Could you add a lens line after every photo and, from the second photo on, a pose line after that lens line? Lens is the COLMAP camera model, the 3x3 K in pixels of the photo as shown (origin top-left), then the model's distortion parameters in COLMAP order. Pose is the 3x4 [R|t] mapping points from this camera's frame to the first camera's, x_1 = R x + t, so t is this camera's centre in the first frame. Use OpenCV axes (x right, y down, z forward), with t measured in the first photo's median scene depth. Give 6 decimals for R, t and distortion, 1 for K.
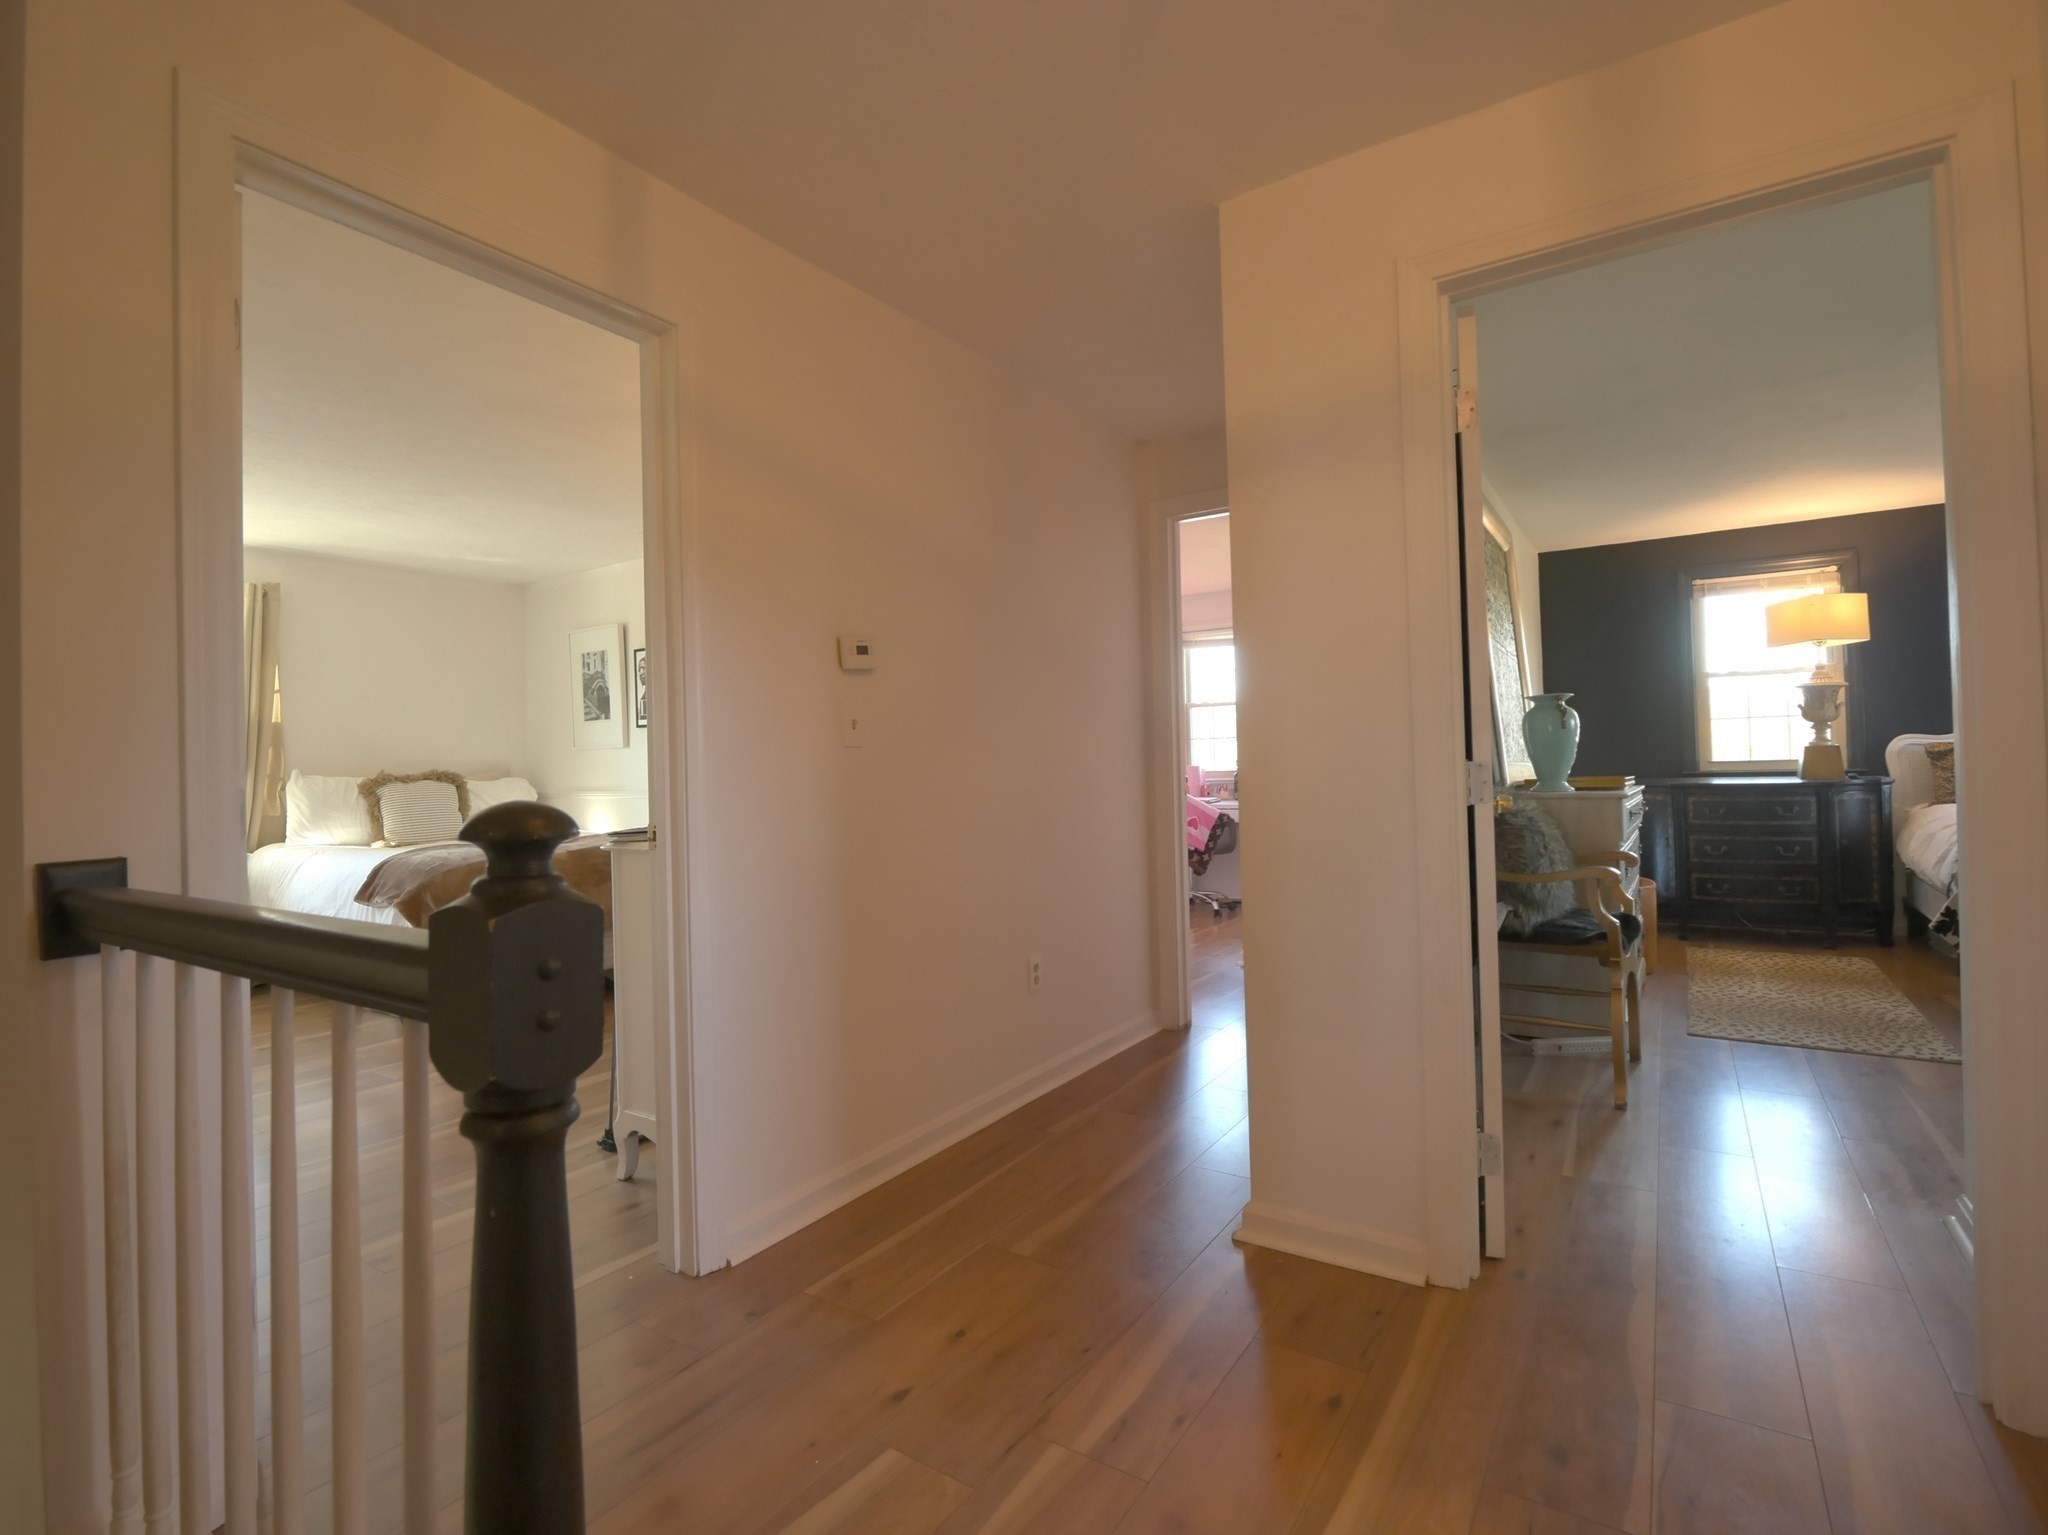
lens RADIAL K [[977.5, 0, 1020.4], [0, 977.5, 757.7], [0, 0, 1]] dist [-0.018952, 0.002160]
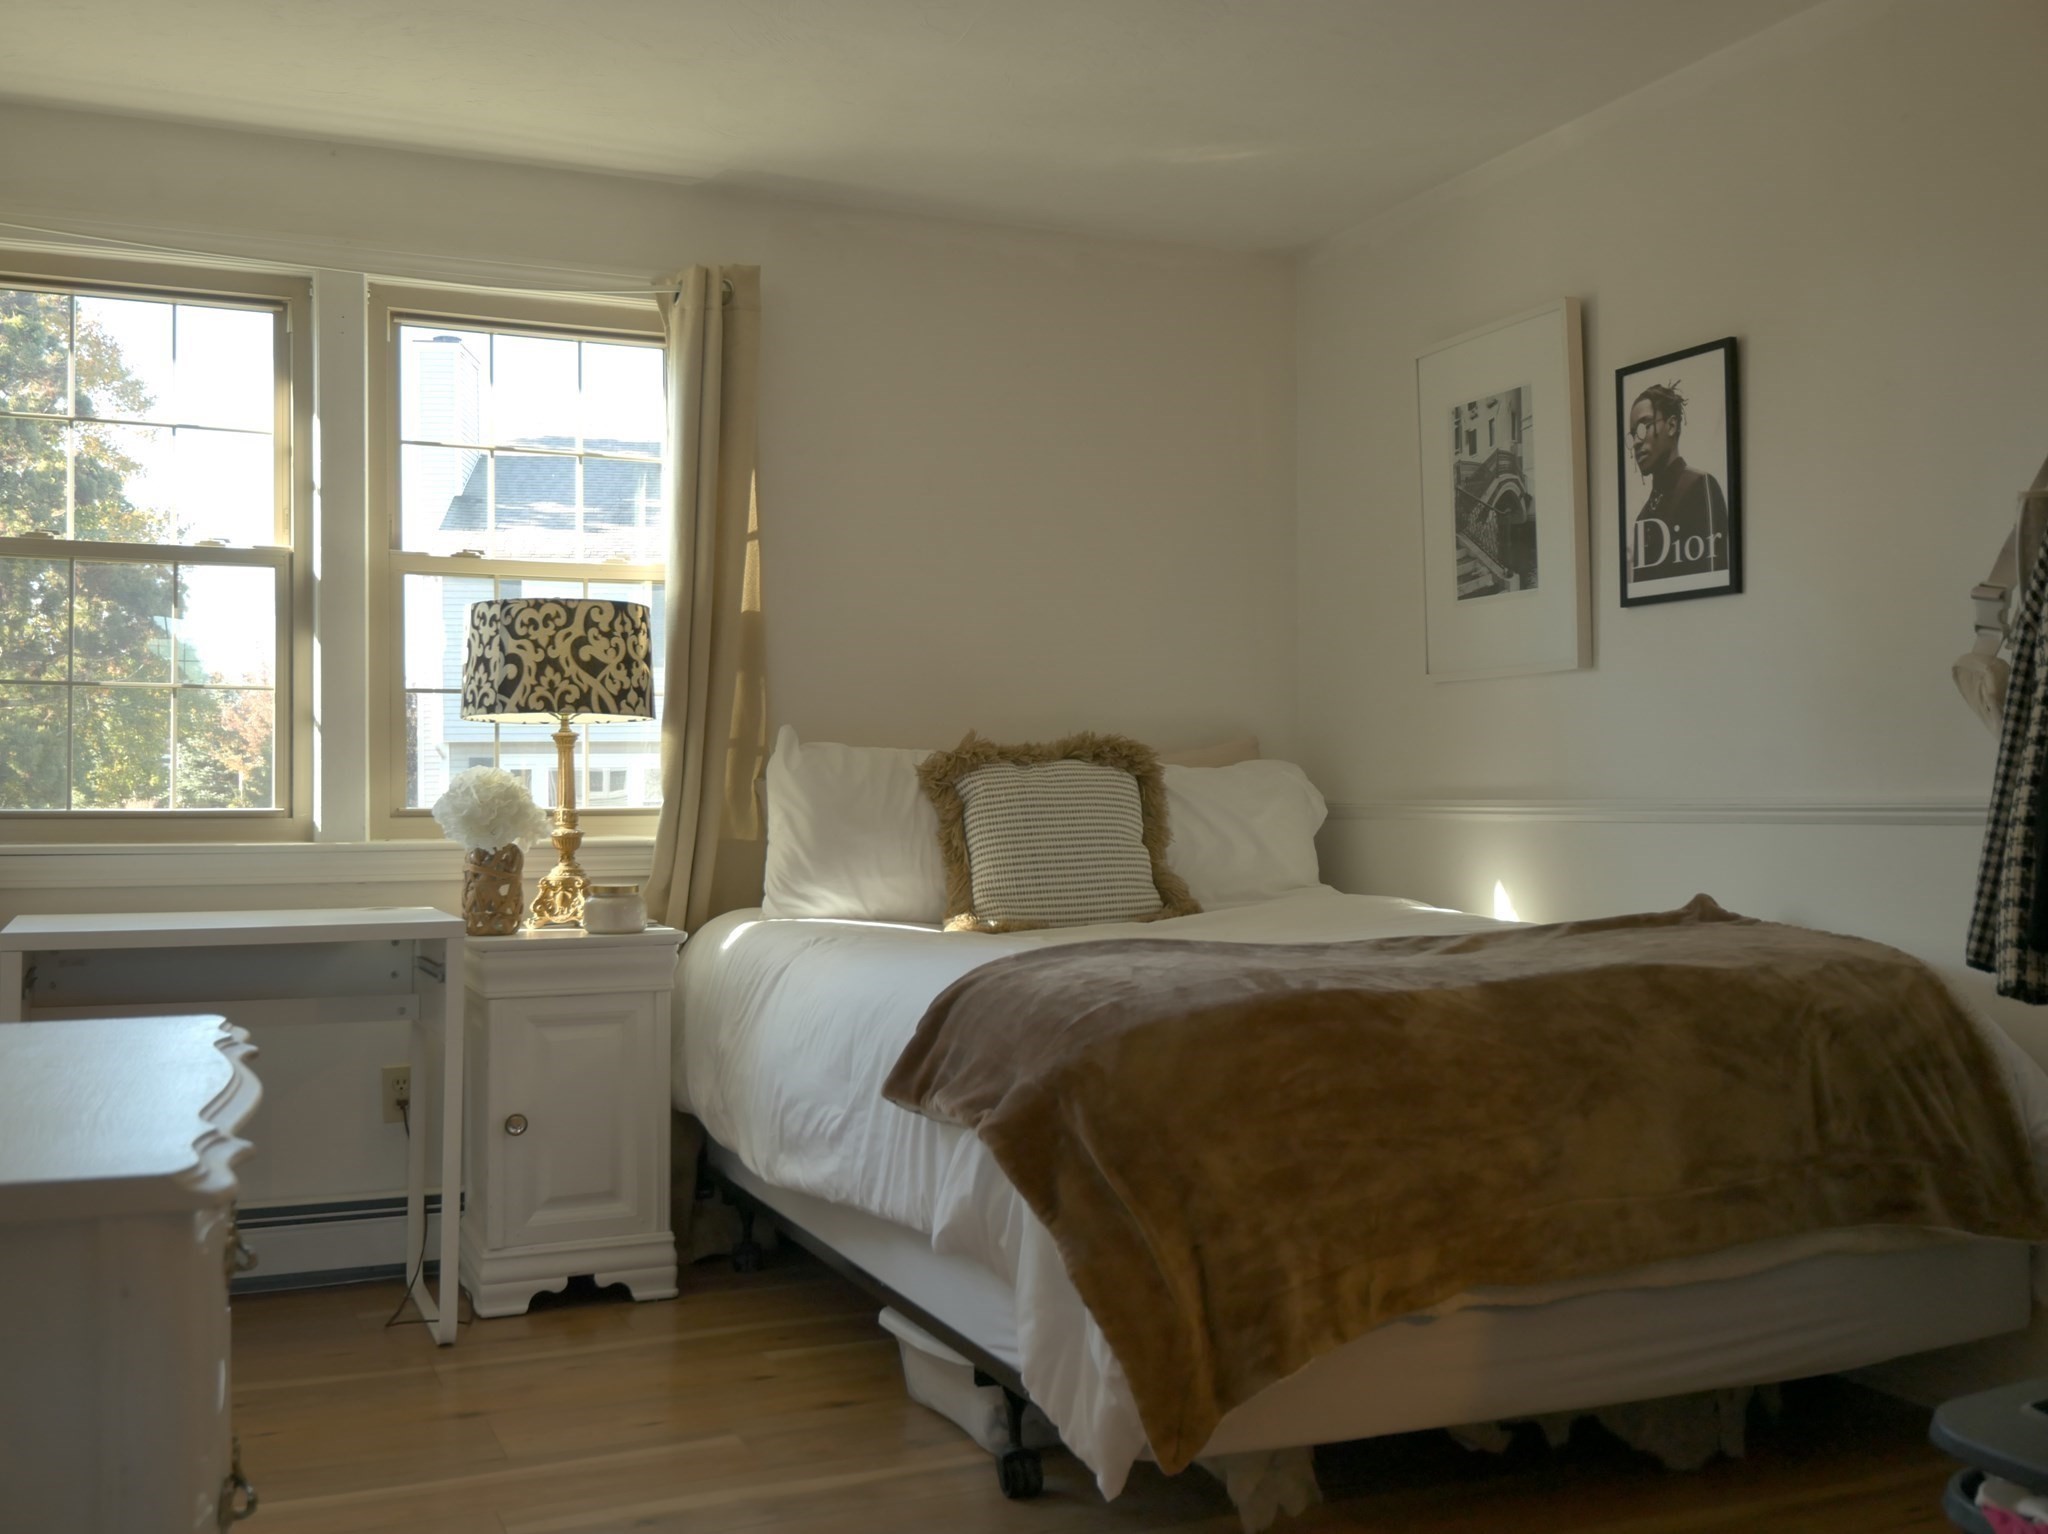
lens RADIAL K [[2022.4, 0, 1020.4], [0, 2022.4, 767.8], [0, 0, 1]] dist [0.120798, 0.000200]
pose [[0.842192, 0.008198, -0.539116, -0.213088], [-0.007186, 0.999966, 0.003981, 0.024856], [0.539130, 0.000521, 0.842222, 0.342017]]
